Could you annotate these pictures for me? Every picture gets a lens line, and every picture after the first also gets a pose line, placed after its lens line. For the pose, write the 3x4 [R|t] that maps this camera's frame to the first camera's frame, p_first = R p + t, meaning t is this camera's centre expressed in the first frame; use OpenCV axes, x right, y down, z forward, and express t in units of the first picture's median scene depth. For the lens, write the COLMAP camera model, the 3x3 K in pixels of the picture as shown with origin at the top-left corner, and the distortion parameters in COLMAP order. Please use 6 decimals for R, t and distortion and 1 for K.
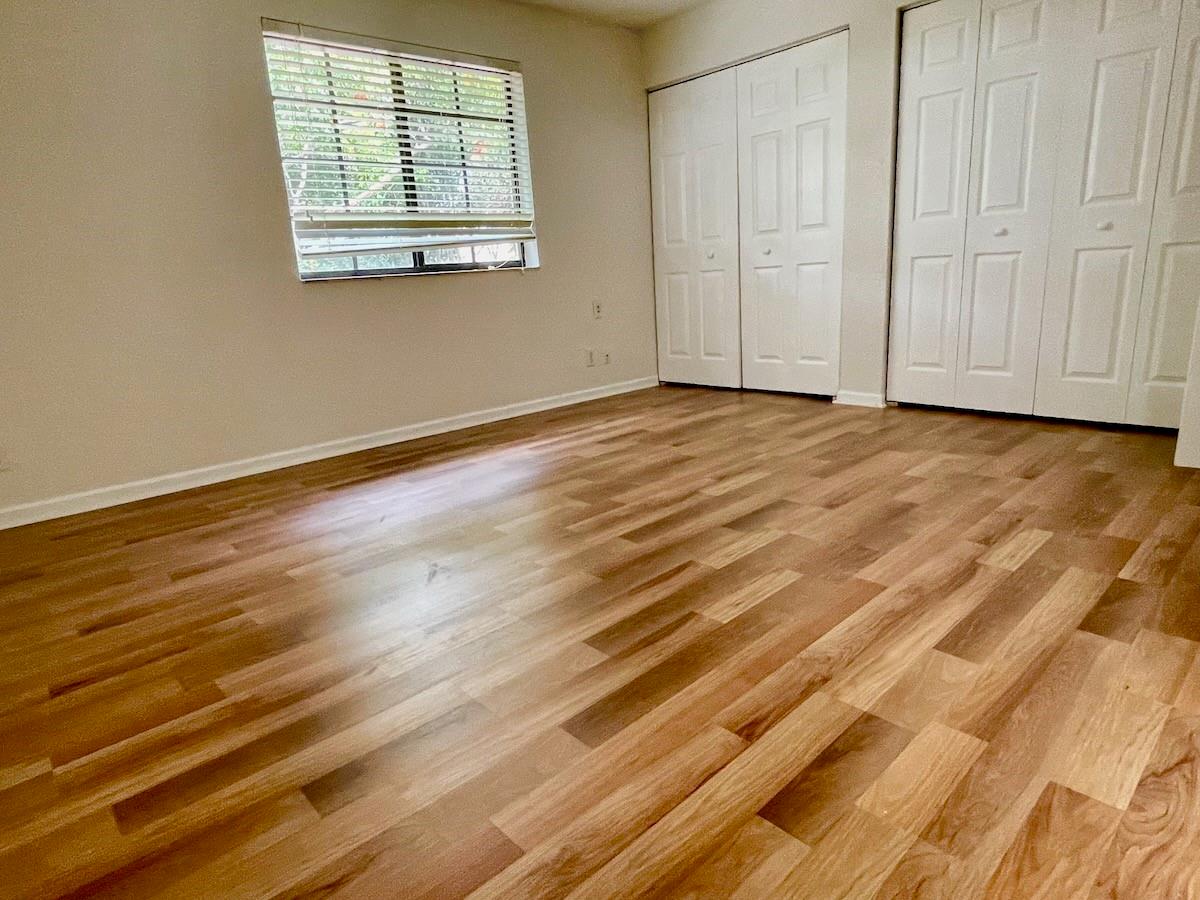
lens RADIAL K [[702.4, 0, 593.3], [0, 702.4, 456.4], [0, 0, 1]] dist [-0.008493, -0.001527]
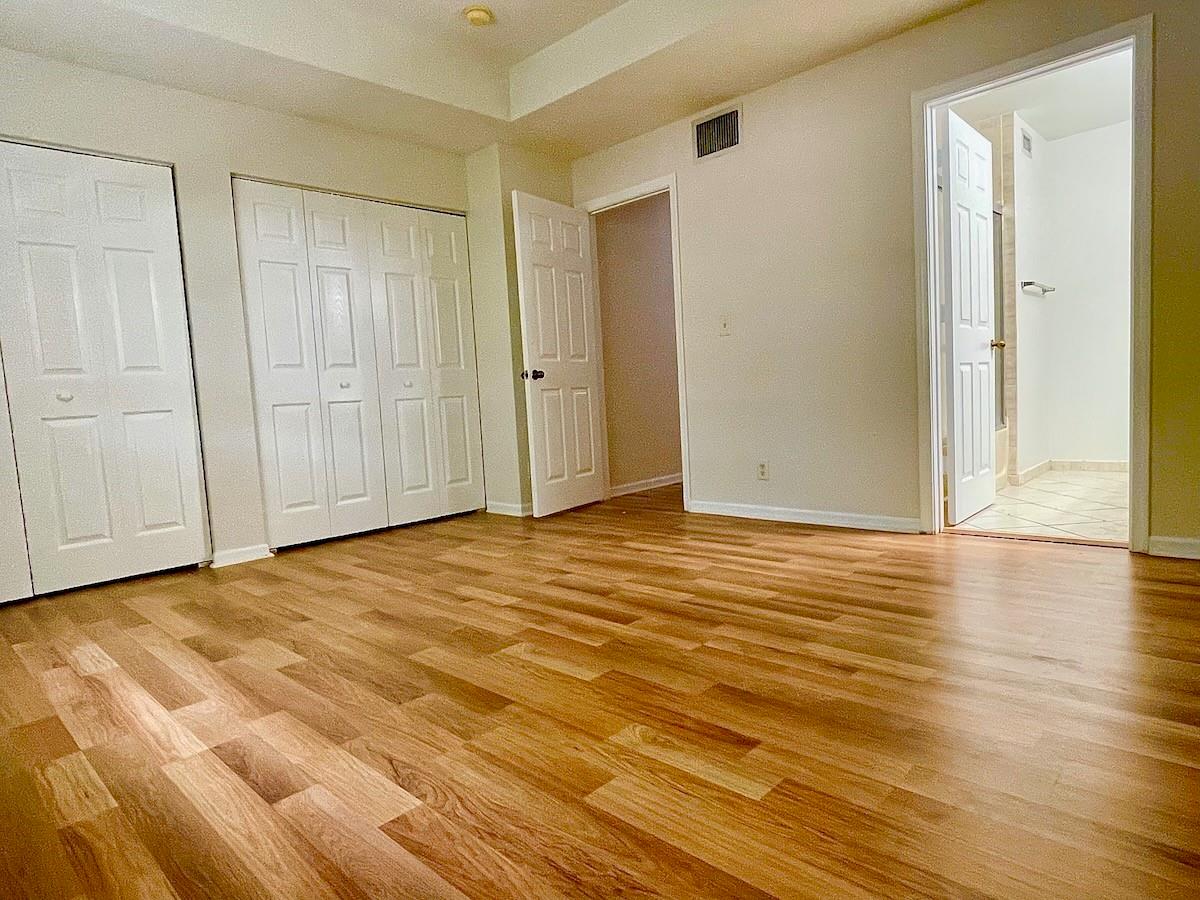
lens RADIAL K [[702.4, 0, 589.7], [0, 702.4, 451.1], [0, 0, 1]] dist [-0.008493, -0.001527]
pose [[-0.059093, -0.011705, 0.998184, -0.745170], [0.319150, 0.947229, 0.030001, -0.129284], [-0.945860, 0.320344, -0.052239, 0.799541]]
